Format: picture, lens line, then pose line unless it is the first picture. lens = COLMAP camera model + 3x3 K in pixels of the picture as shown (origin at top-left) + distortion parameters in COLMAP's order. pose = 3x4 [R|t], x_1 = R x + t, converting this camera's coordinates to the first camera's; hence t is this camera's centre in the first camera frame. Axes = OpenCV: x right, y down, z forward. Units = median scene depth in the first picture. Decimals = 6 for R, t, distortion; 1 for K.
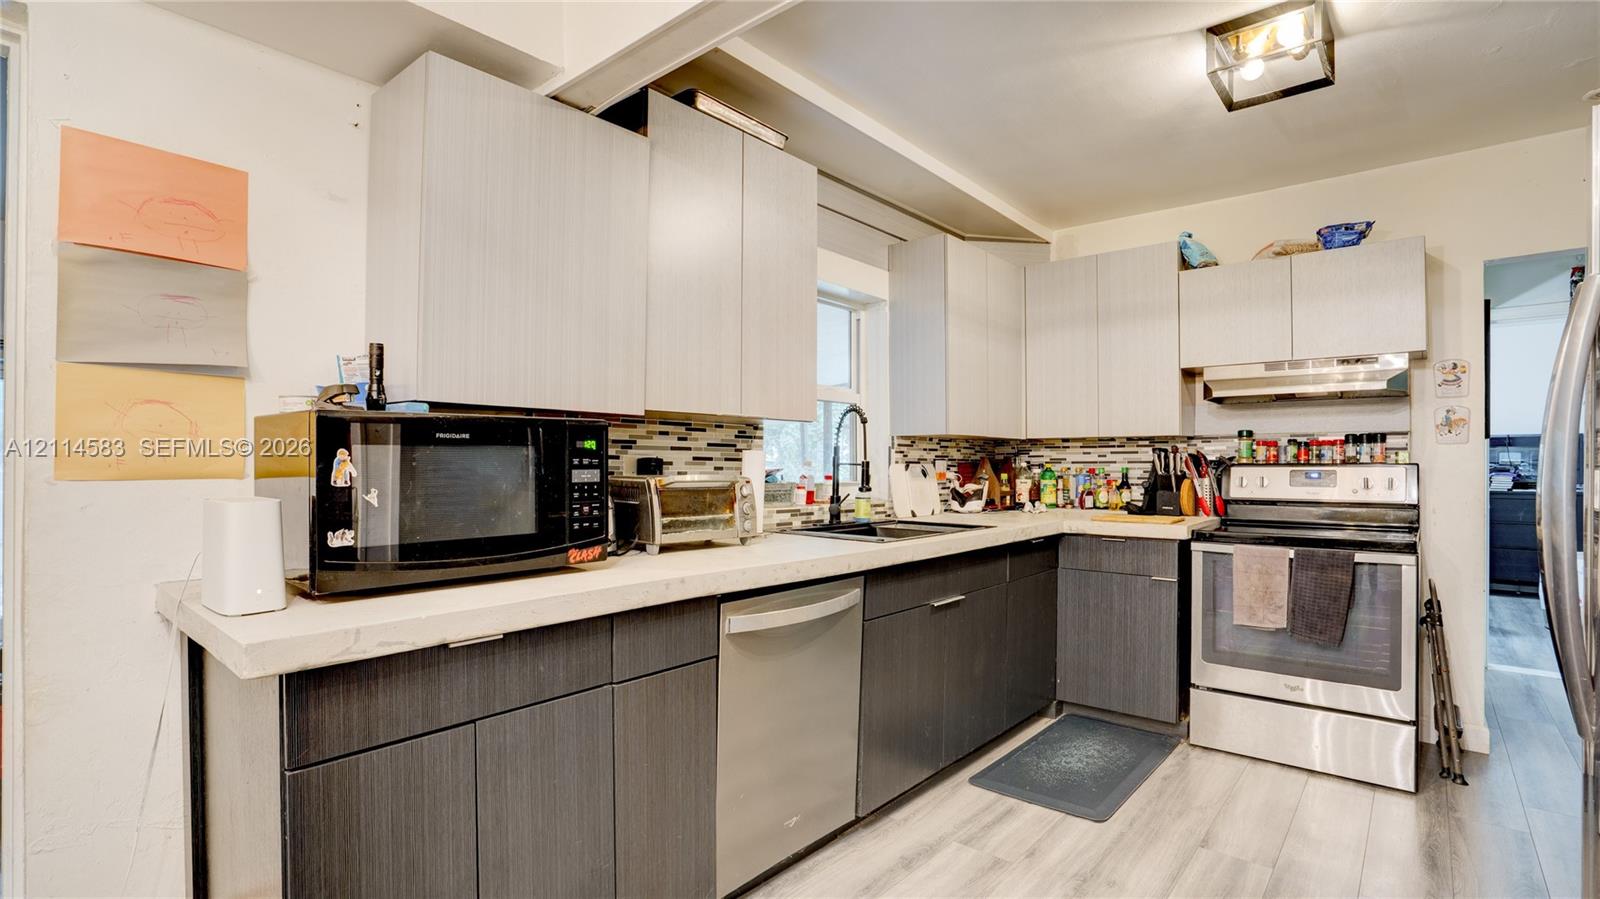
lens RADIAL K [[783.3, 0, 800.0], [0, 783.3, 449.5], [0, 0, 1]] dist [-0.015500, 0.015352]
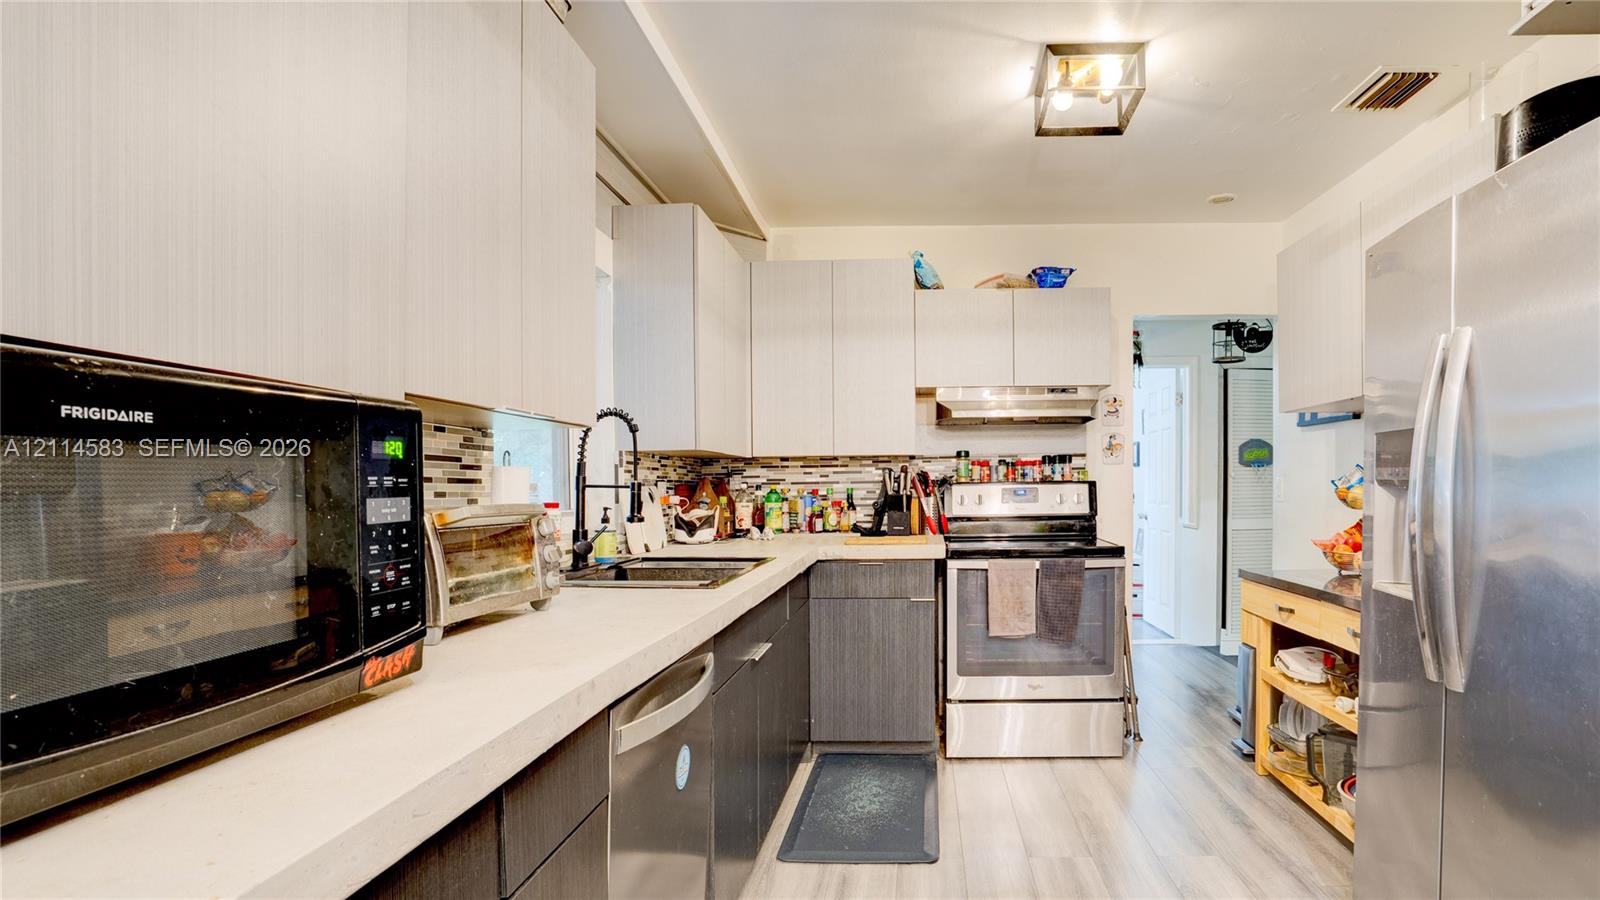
lens RADIAL K [[811.1, 0, 927.7], [0, 811.1, 501.3], [0, 0, 1]] dist [-0.047287, 0.000088]
pose [[0.776439, -0.022187, 0.629801, -0.164355], [-0.000191, 0.999372, 0.035442, 0.004947], [-0.630192, -0.027639, 0.775947, 0.194129]]
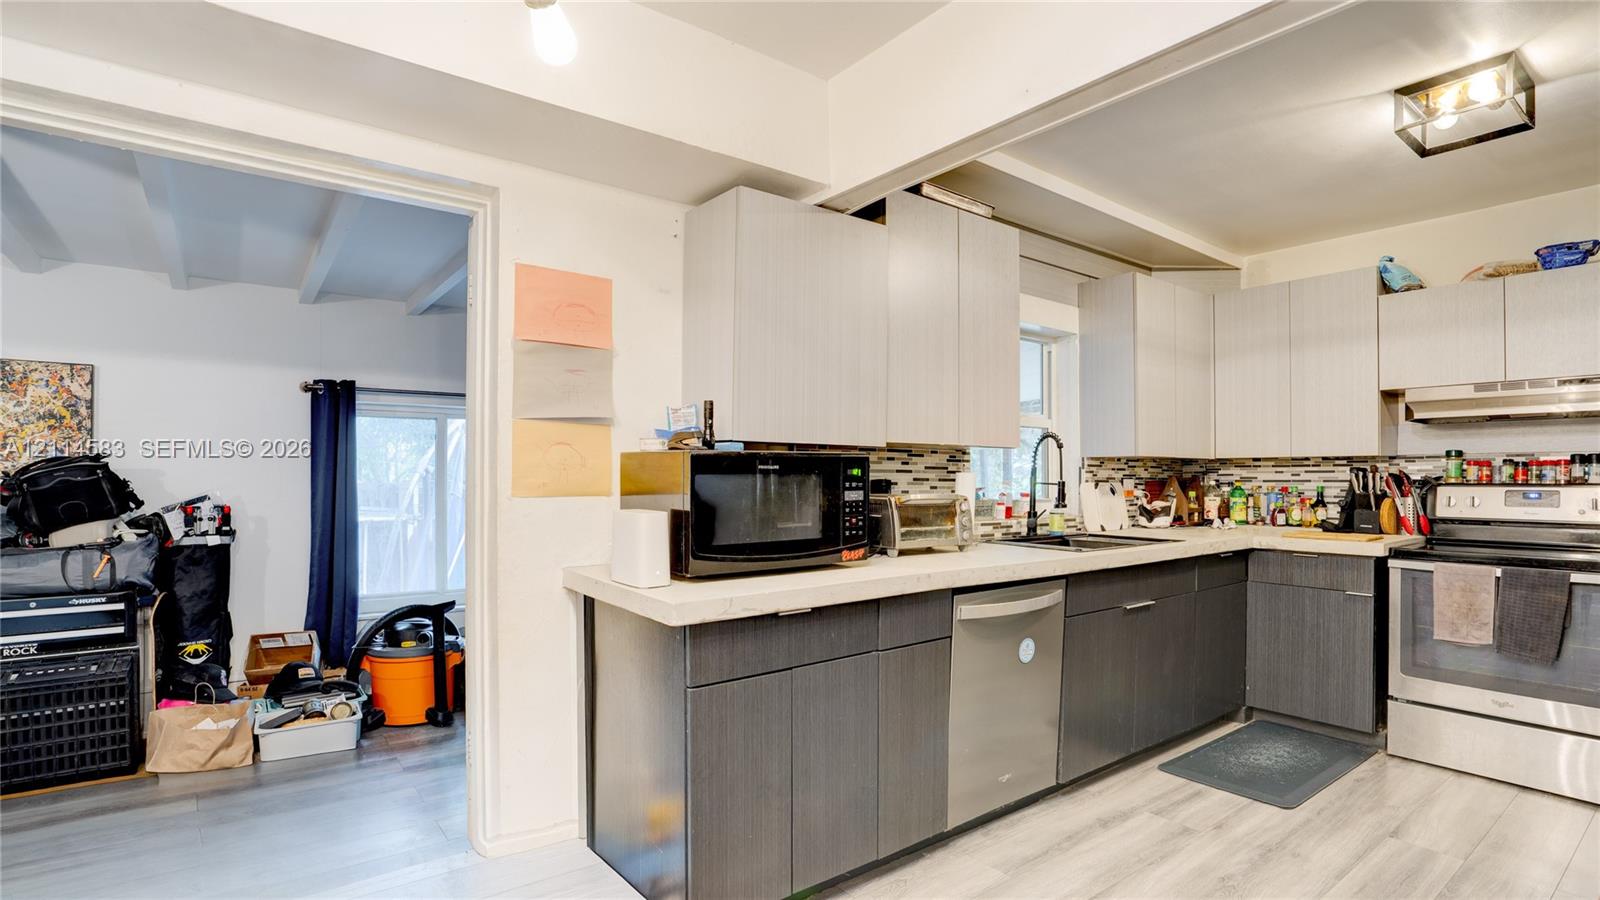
lens RADIAL K [[761.8, 0, 796.2], [0, 761.8, 468.8], [0, 0, 1]] dist [-0.018953, 0.012395]
pose [[0.975041, -0.001487, -0.222018, -0.041016], [0.003151, 0.999970, 0.007139, -0.010919], [0.222001, -0.007660, 0.975016, -0.144993]]
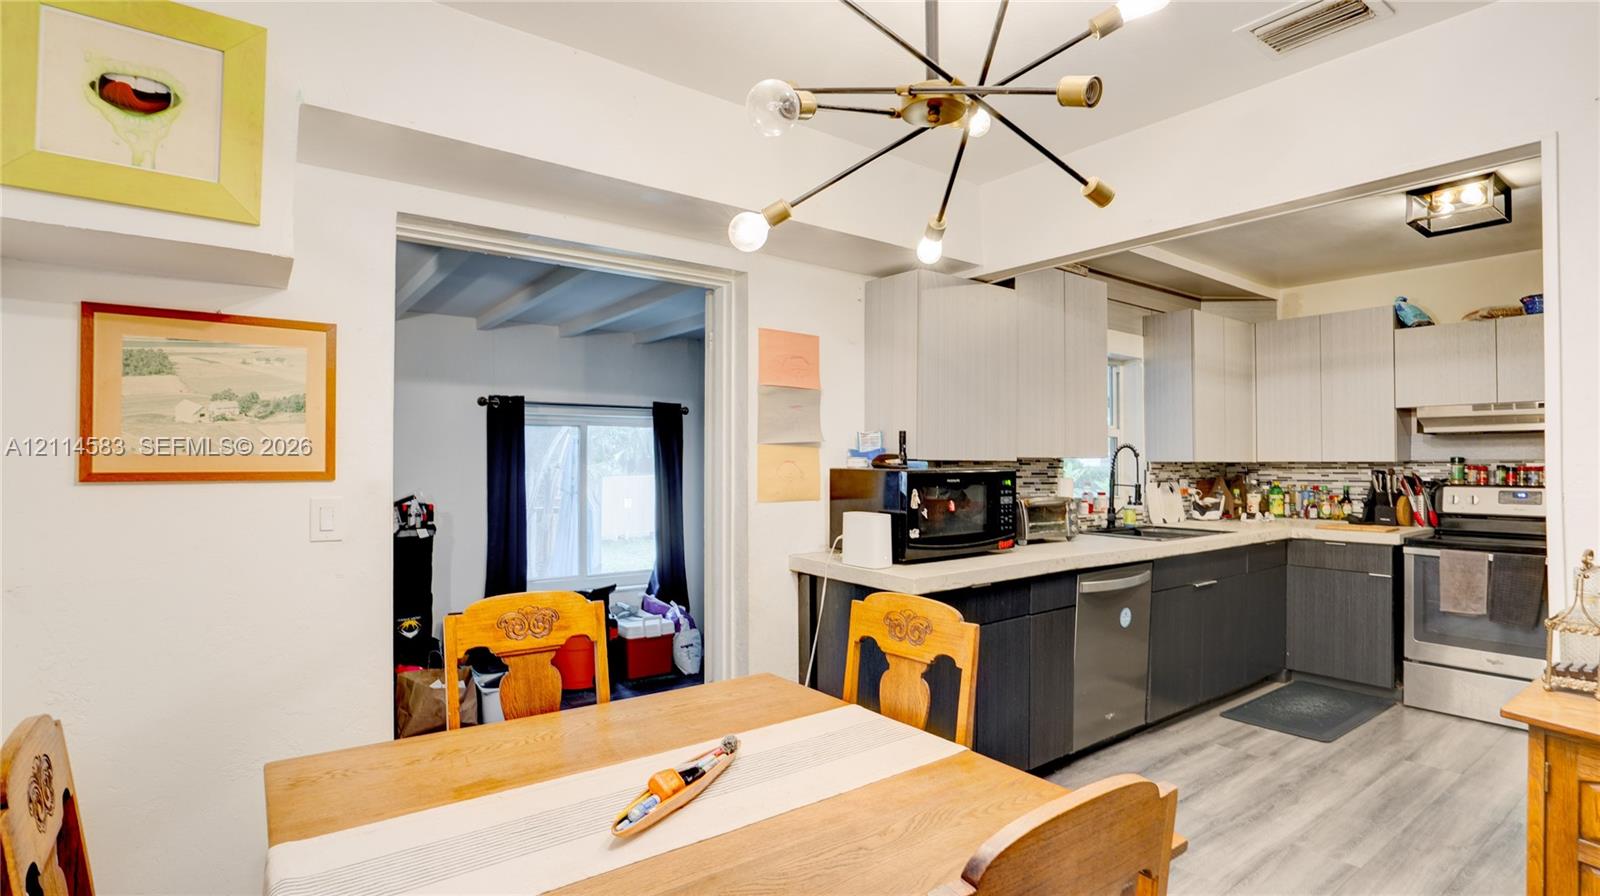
lens RADIAL K [[767.2, 0, 817.3], [0, 767.2, 452.4], [0, 0, 1]] dist [-0.015252, 0.015558]
pose [[0.976956, -0.003796, -0.213407, -0.162061], [0.004271, 0.999989, 0.001764, -0.040708], [0.213398, -0.002635, 0.976962, -0.407372]]
